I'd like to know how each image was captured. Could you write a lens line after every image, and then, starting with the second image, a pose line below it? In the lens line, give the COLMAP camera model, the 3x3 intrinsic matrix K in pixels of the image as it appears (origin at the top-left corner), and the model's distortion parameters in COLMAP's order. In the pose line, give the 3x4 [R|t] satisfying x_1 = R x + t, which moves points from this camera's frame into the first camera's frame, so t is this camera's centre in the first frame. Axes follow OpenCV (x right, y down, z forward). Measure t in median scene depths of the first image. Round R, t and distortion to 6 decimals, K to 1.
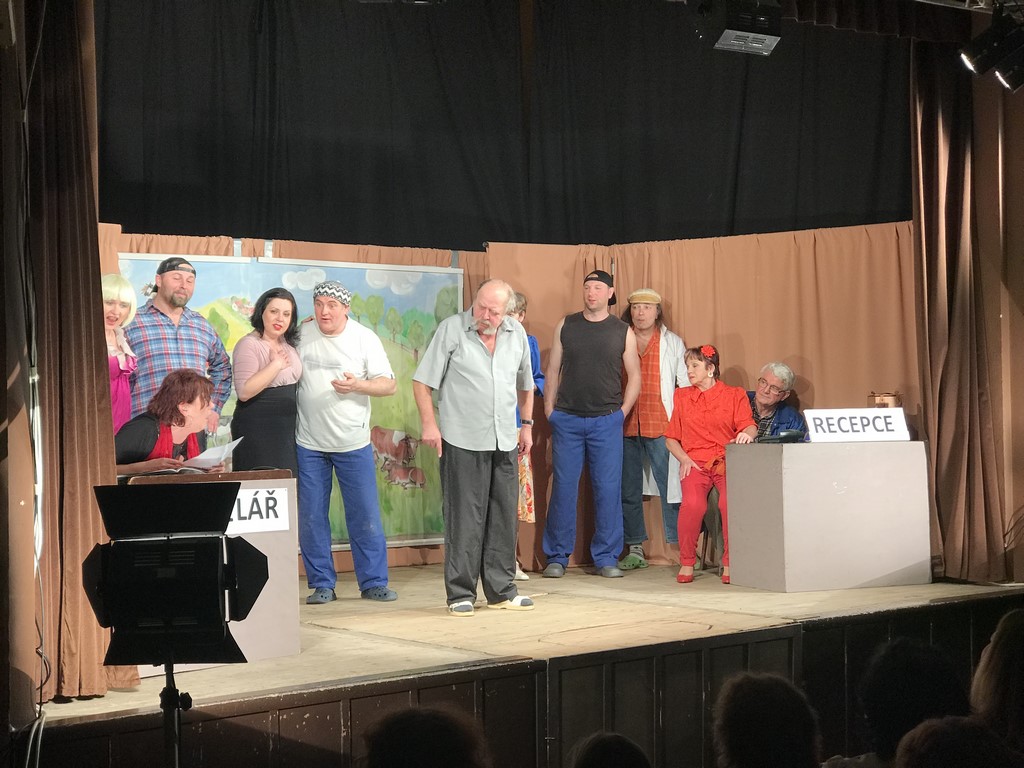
lens RADIAL K [[1652.5, 0, 500.0], [0, 1652.5, 384.5], [0, 0, 1]] dist [0.099558, 0.000000]
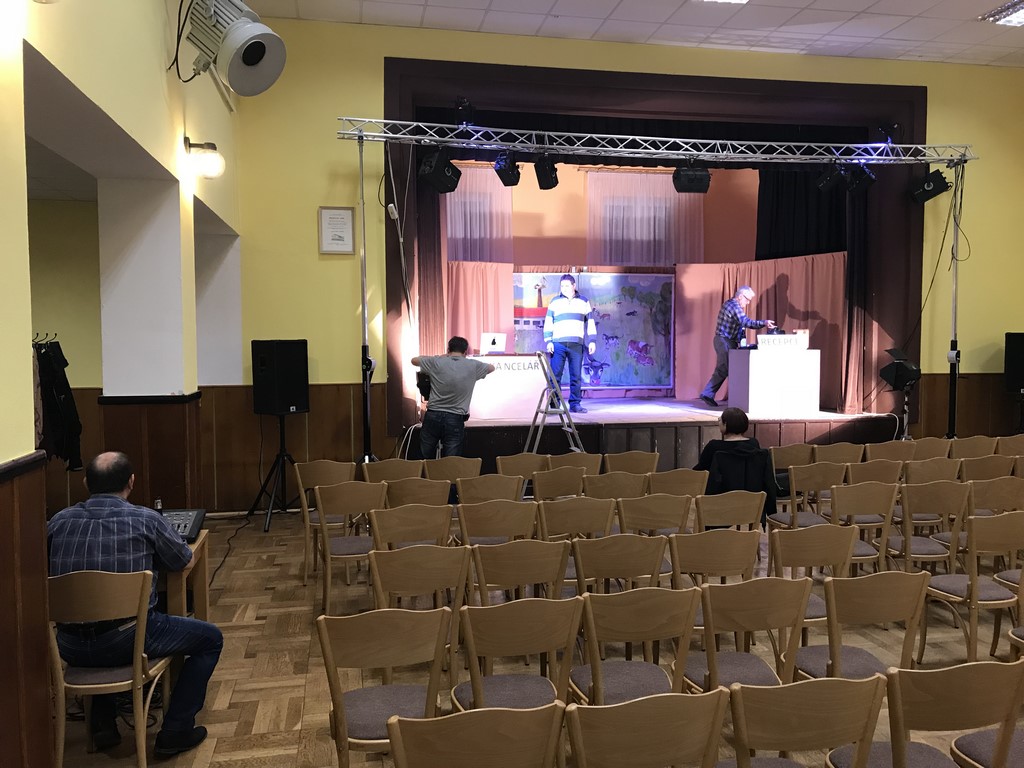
lens RADIAL K [[827.7, 0, 516.1], [0, 827.7, 381.1], [0, 0, 1]] dist [0.044735, -0.046322]
pose [[0.901251, 0.039355, -0.431506, 0.360674], [-0.008076, 0.997219, 0.074084, -0.004213], [0.433222, -0.063284, 0.899063, -0.214770]]
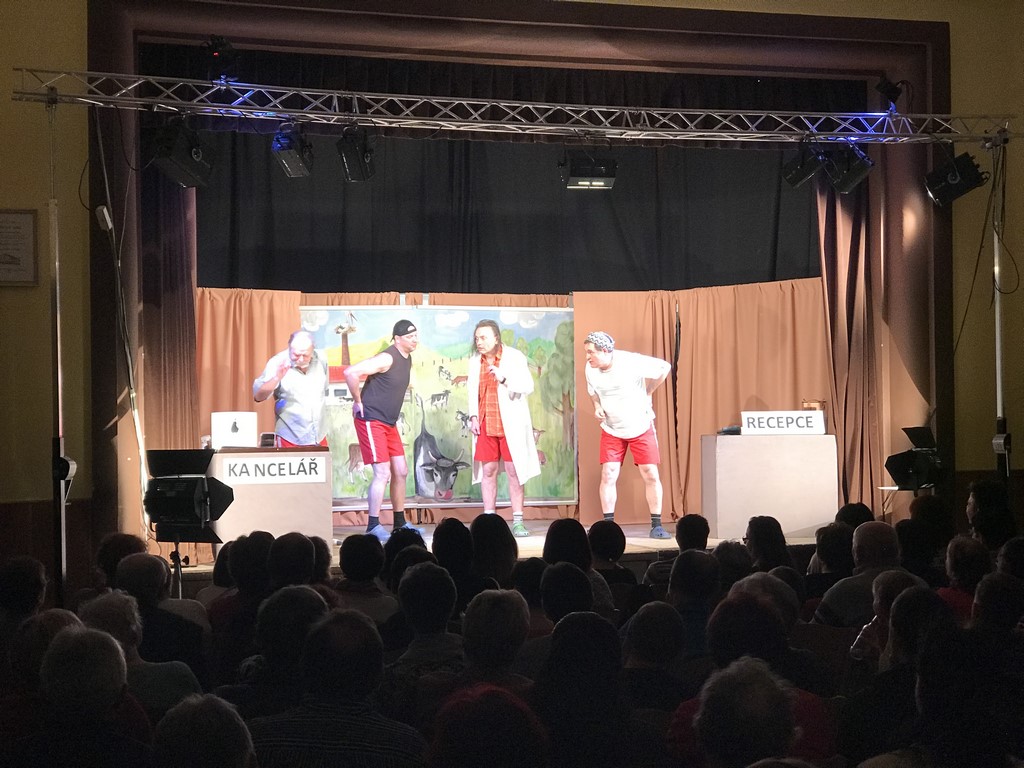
lens RADIAL K [[1652.5, 0, 505.3], [0, 1652.5, 385.2], [0, 0, 1]] dist [0.099558, 0.000000]
pose [[0.947917, 0.001288, -0.318516, 0.450407], [0.000147, 0.999990, 0.004481, -0.014190], [0.318519, -0.004294, 0.947907, -0.418584]]
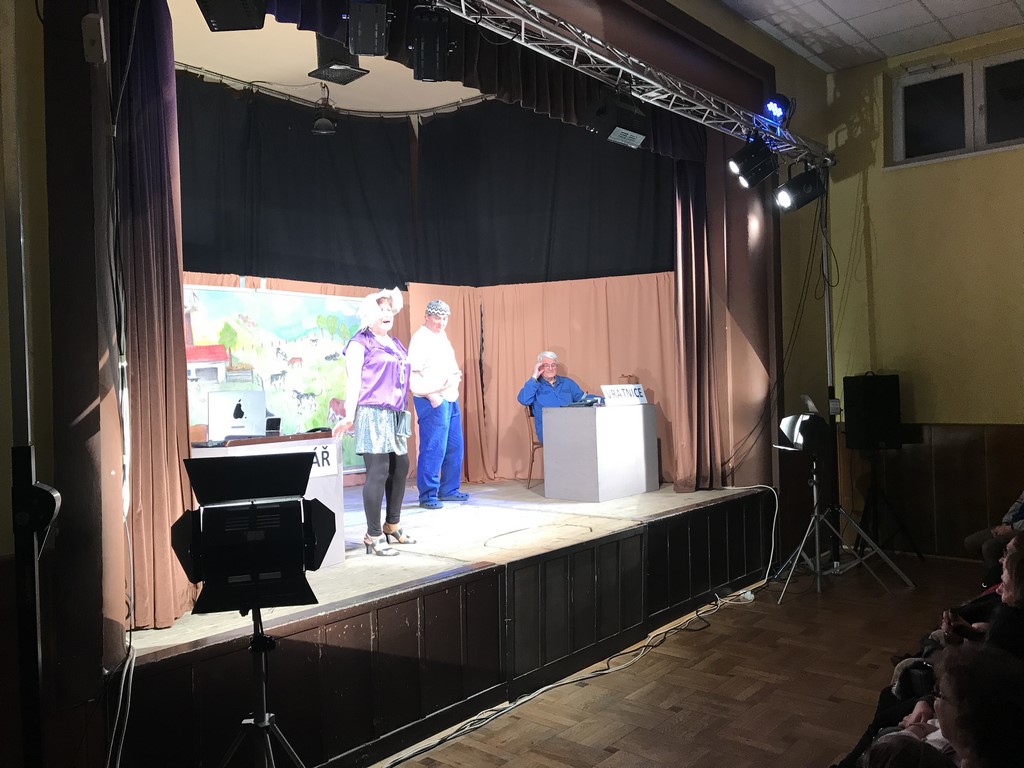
lens RADIAL K [[827.7, 0, 512.4], [0, 827.7, 376.4], [0, 0, 1]] dist [0.044735, -0.046322]
pose [[0.979480, -0.007275, 0.201411, -0.079475], [0.006482, 0.999968, 0.004597, 0.002197], [-0.201438, -0.003197, 0.979496, 0.229651]]
